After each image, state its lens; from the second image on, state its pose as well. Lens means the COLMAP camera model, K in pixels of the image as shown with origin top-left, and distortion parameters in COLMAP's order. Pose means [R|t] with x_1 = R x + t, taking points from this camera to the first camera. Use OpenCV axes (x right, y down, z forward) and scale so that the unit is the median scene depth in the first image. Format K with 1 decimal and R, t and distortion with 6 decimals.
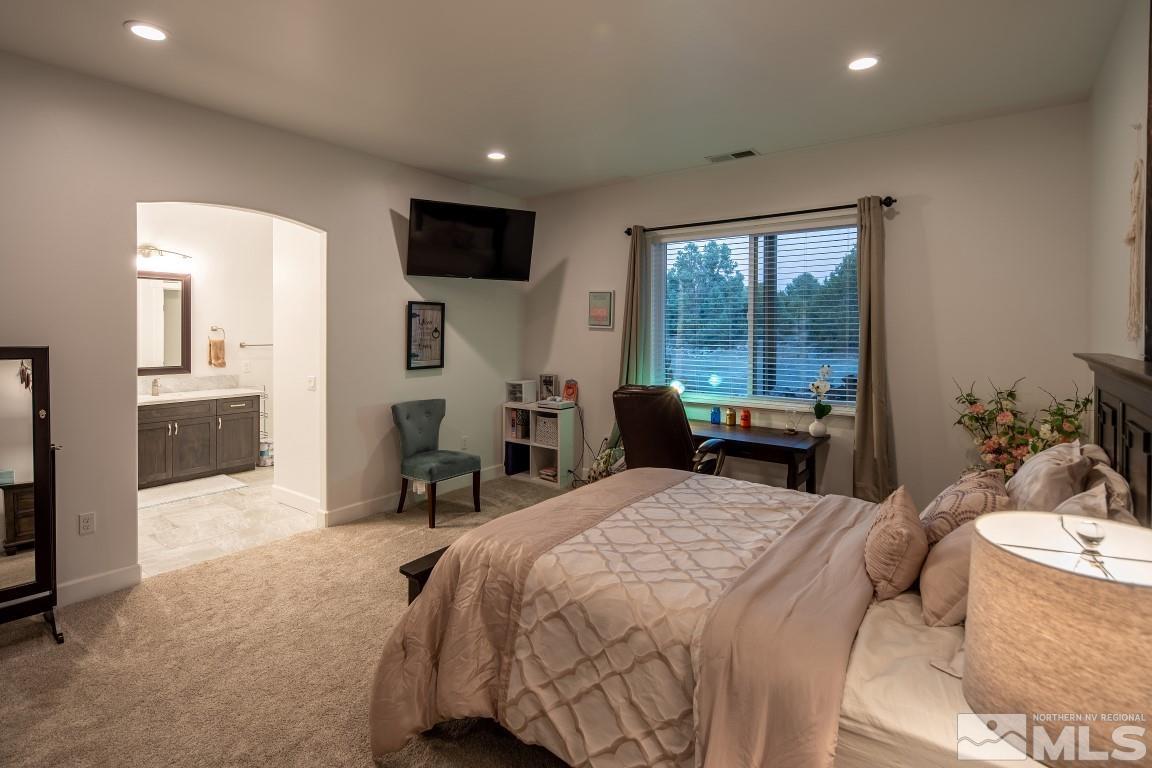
lens RADIAL K [[563.2, 0, 579.9], [0, 563.2, 330.7], [0, 0, 1]] dist [0.002059, -0.003027]
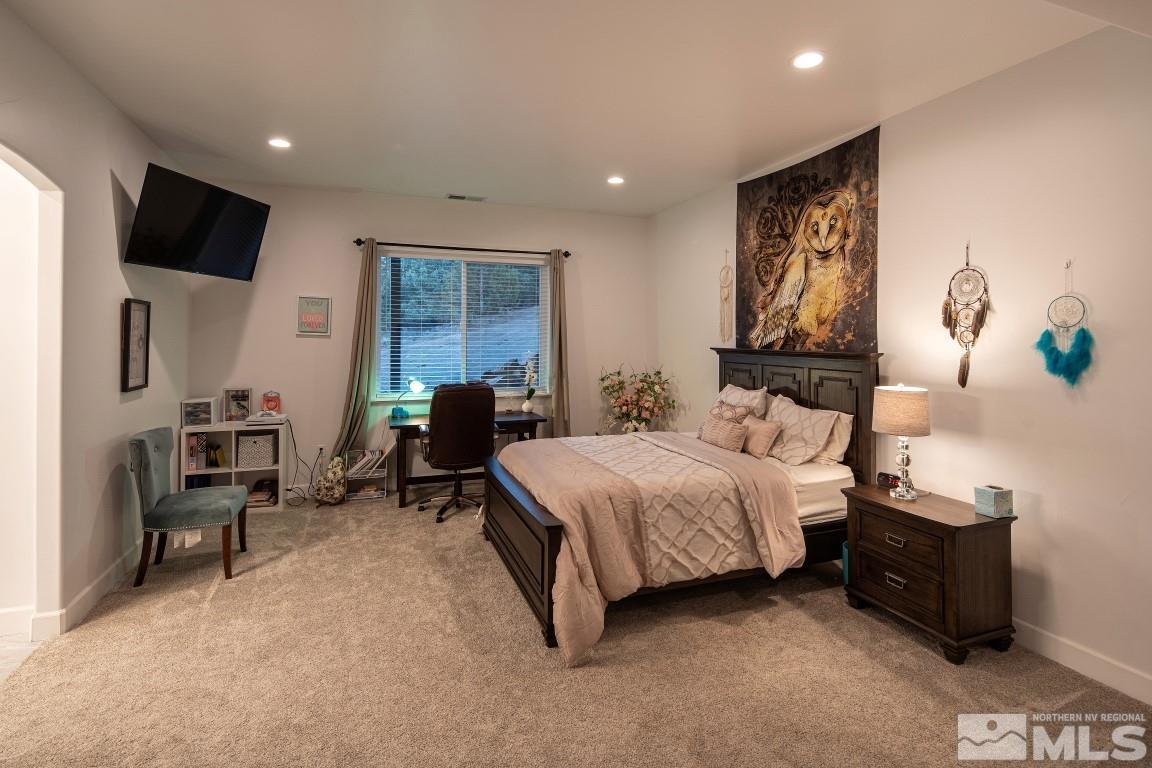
lens RADIAL K [[563.2, 0, 573.1], [0, 563.2, 333.1], [0, 0, 1]] dist [0.002059, -0.003027]
pose [[0.547468, 0.003690, 0.836819, -0.699647], [0.001552, 0.999984, -0.005425, -0.003122], [-0.836825, 0.004269, 0.547453, 0.131404]]
